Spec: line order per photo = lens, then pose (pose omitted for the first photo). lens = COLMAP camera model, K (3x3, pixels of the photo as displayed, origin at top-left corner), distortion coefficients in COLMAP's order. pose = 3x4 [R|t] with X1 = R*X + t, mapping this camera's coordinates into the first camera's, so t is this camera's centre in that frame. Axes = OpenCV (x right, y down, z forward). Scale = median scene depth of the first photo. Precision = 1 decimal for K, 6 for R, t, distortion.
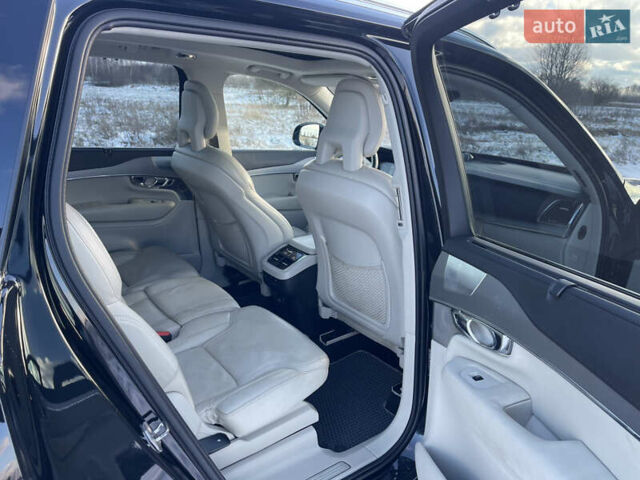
lens RADIAL K [[449.9, 0, 320.0], [0, 449.9, 240.0], [0, 0, 1]] dist [-0.000607, -0.007865]
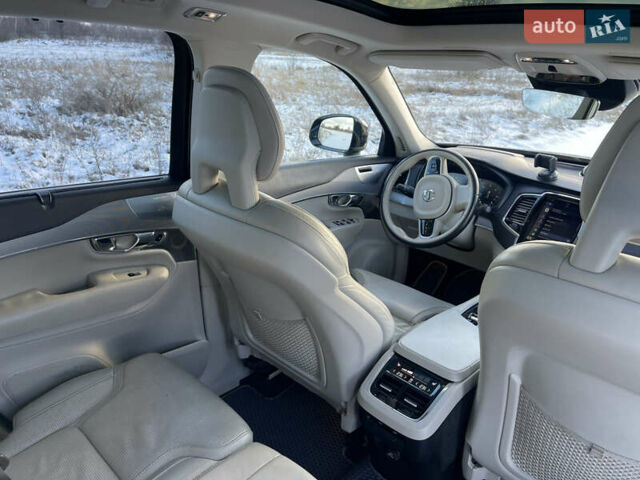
lens RADIAL K [[465.6, 0, 320.0], [0, 465.6, 240.0], [0, 0, 1]] dist [-0.006082, -0.008302]
pose [[0.986937, -0.050663, 0.152934, -0.221108], [0.039951, 0.996581, 0.072324, -0.160128], [-0.156075, -0.065269, 0.985586, 0.380049]]
